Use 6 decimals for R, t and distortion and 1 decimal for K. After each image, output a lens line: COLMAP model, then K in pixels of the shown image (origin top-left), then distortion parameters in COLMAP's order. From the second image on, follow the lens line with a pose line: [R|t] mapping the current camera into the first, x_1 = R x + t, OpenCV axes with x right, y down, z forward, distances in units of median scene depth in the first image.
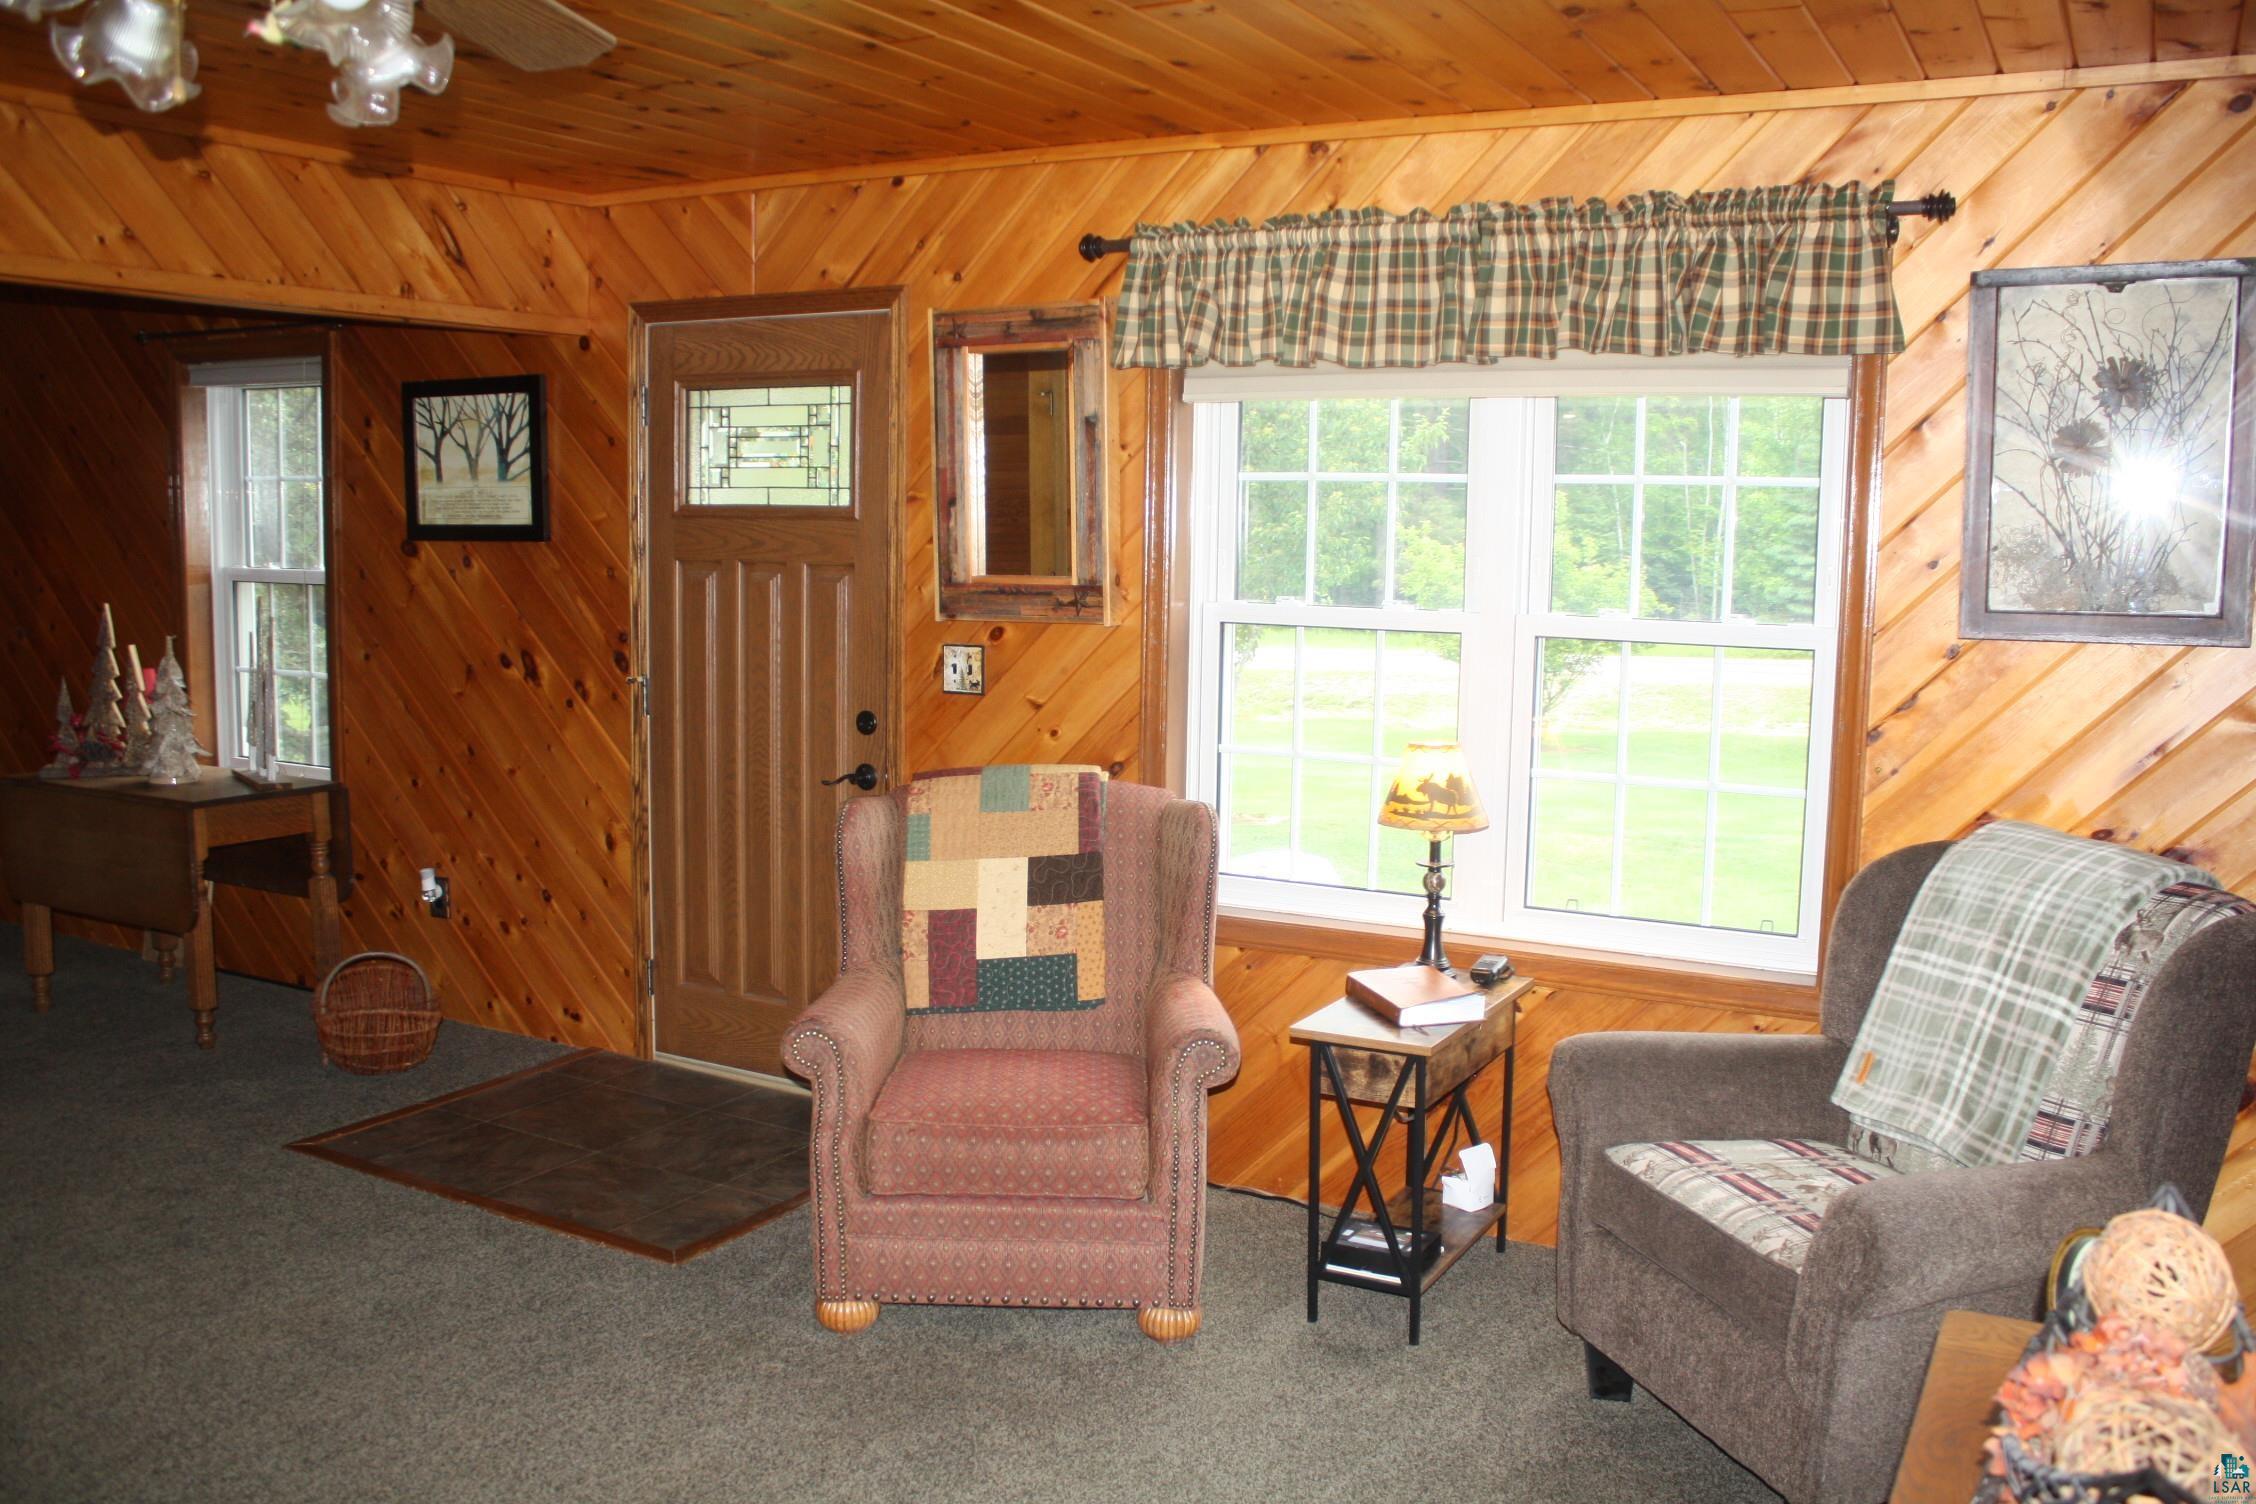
lens RADIAL K [[1928.2, 0, 1118.3], [0, 1928.2, 744.7], [0, 0, 1]] dist [-0.164022, 0.141495]
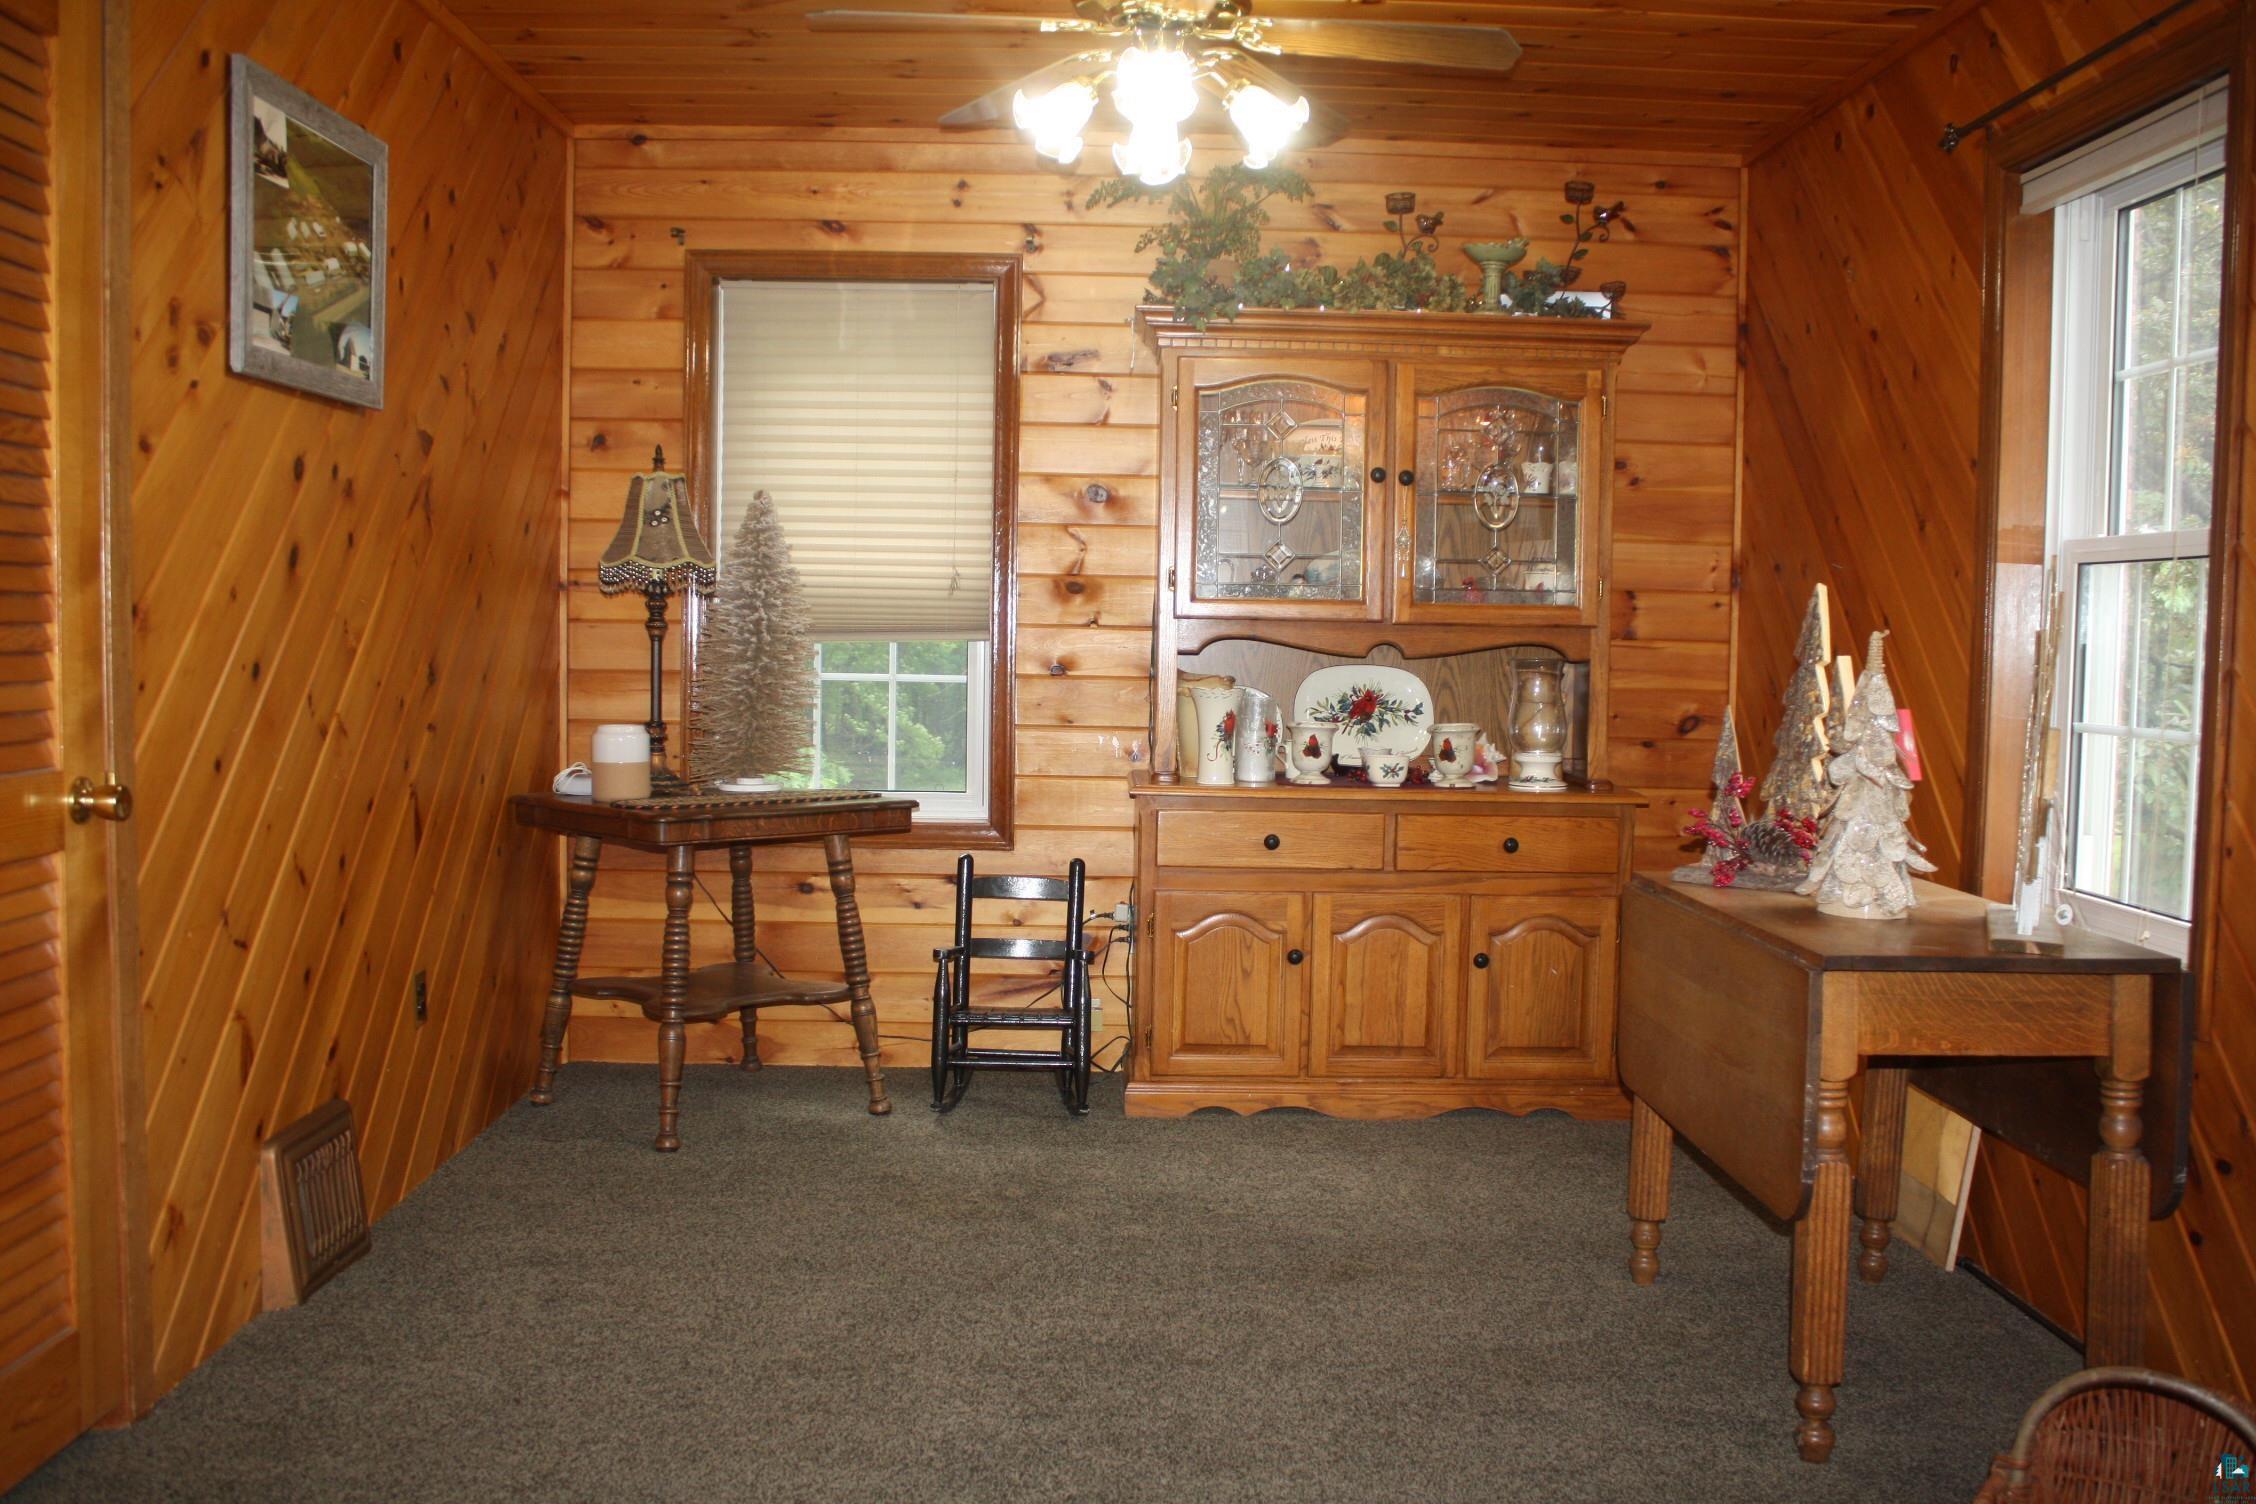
lens RADIAL K [[1928.2, 0, 1138.2], [0, 1928.2, 722.3], [0, 0, 1]] dist [-0.164022, 0.141495]
pose [[0.500699, 0.032666, -0.865005, -0.153057], [-0.106007, 0.994080, -0.023821, 0.000927], [0.859106, 0.103623, 0.501197, 0.549800]]
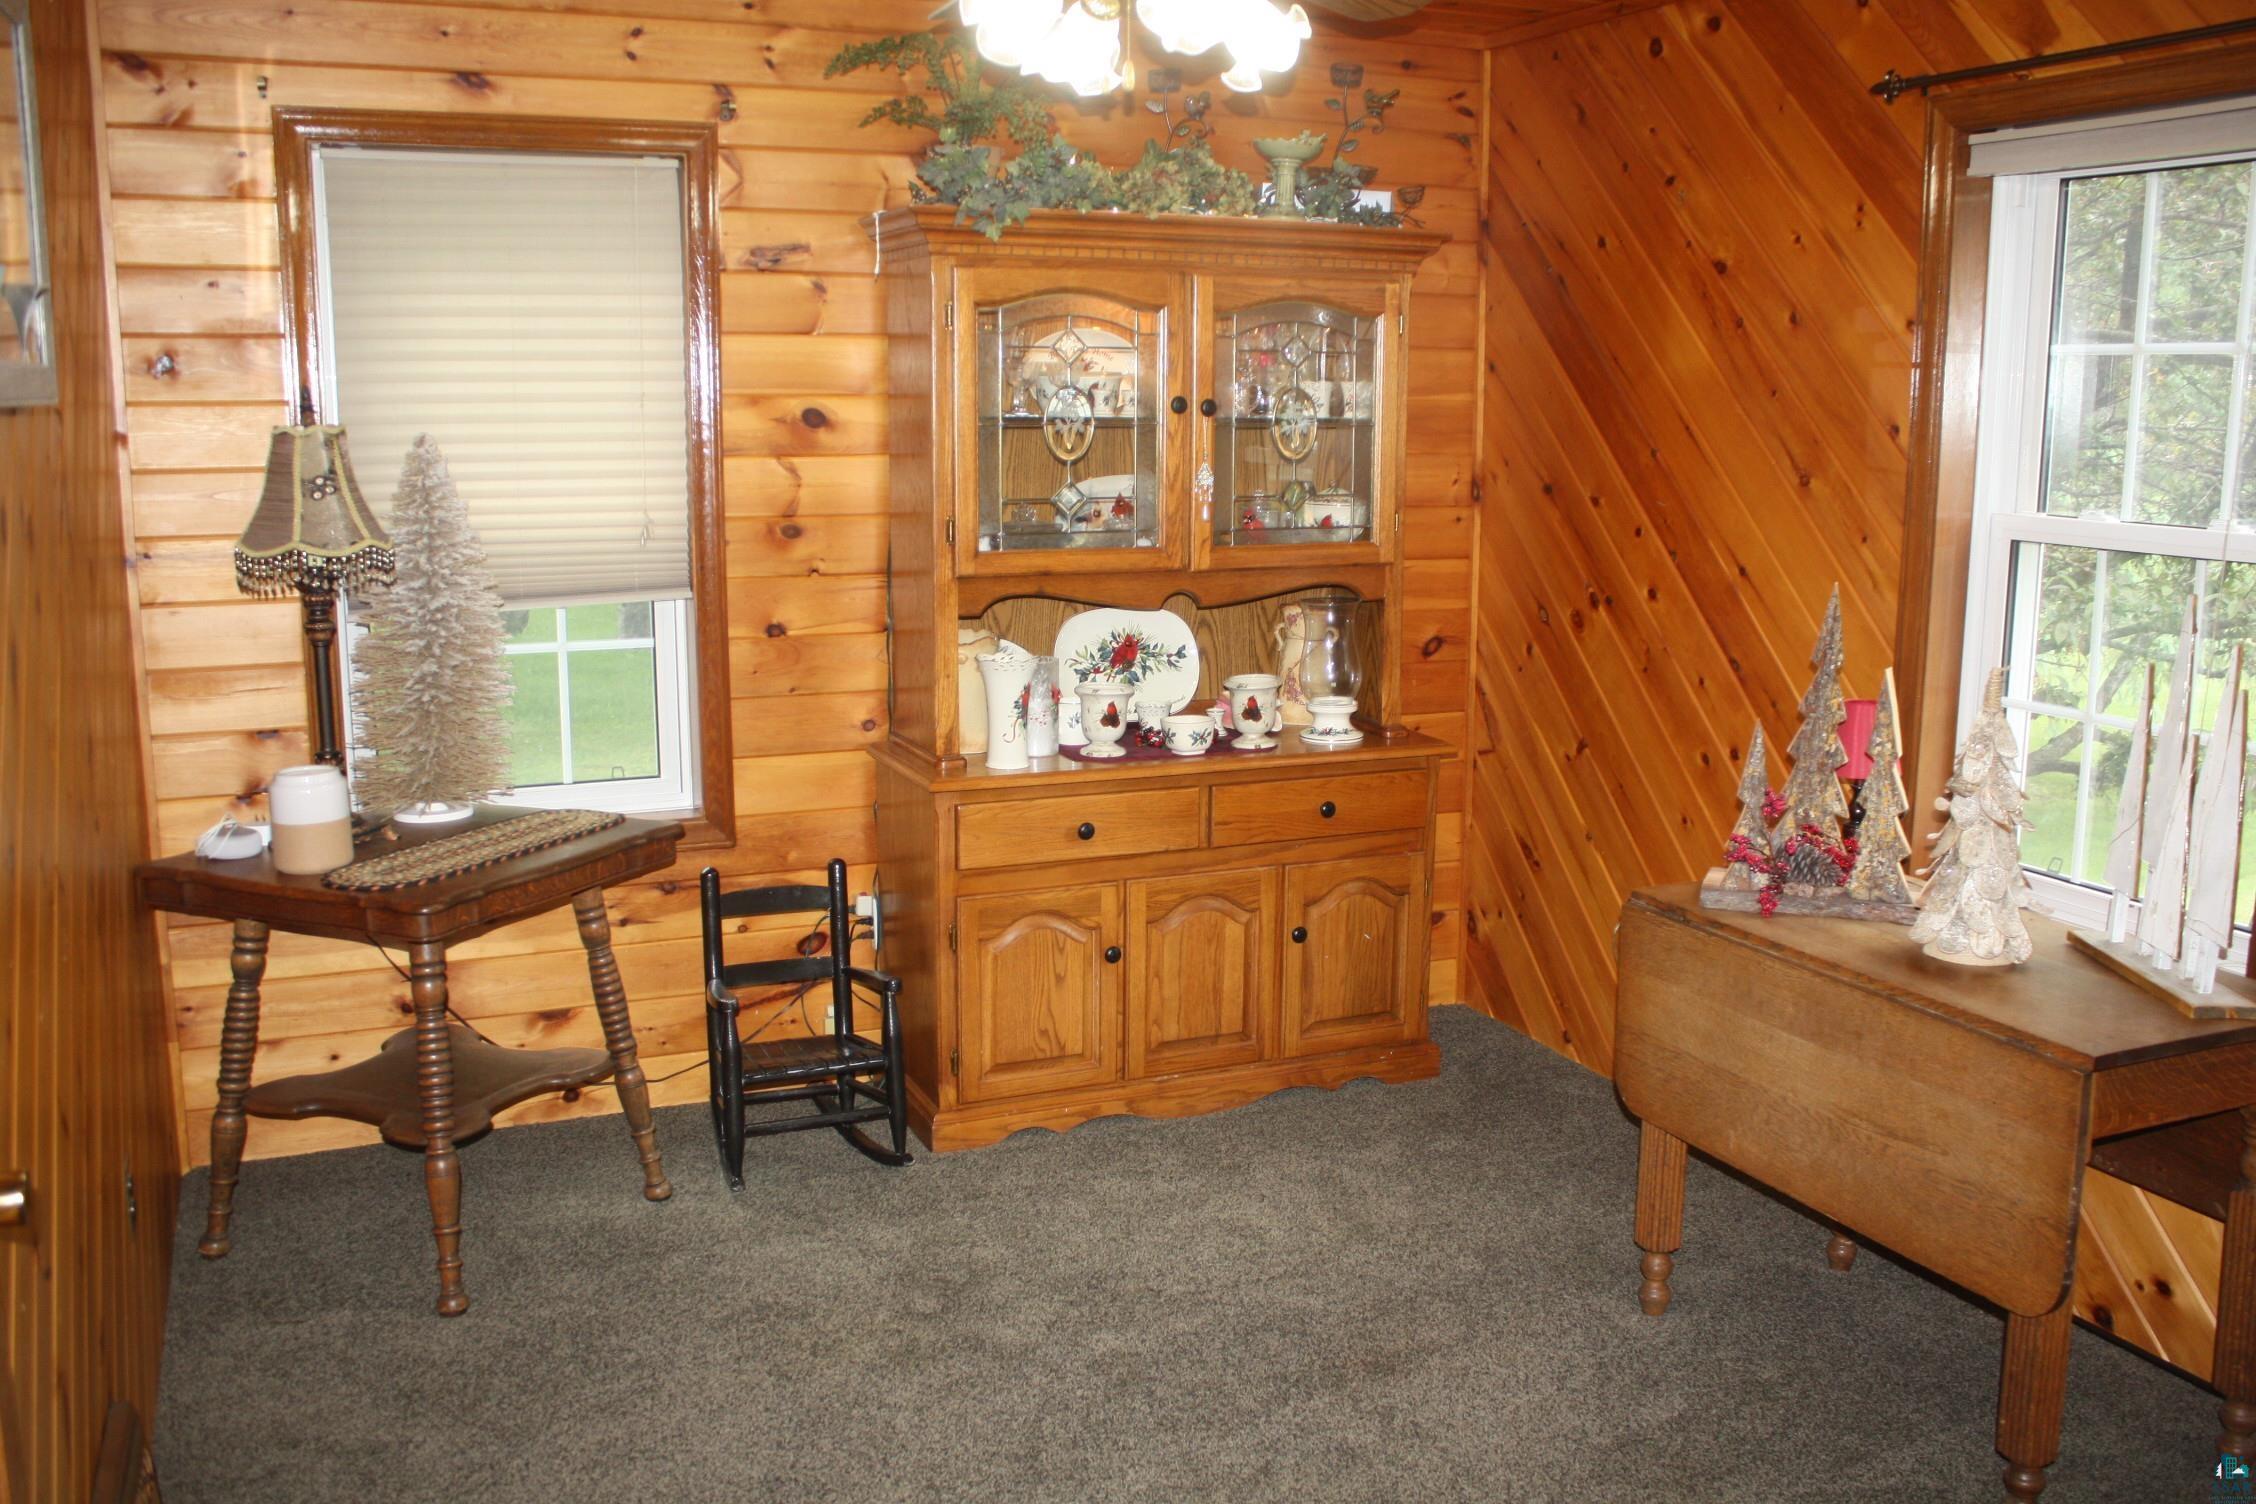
lens RADIAL K [[1928.2, 0, 1161.5], [0, 1928.2, 749.0], [0, 0, 1]] dist [-0.164022, 0.141495]
pose [[0.790498, 0.091256, -0.605628, -0.371414], [-0.058719, 0.995575, 0.073370, -0.058208], [0.609643, -0.022437, 0.792358, 0.461947]]
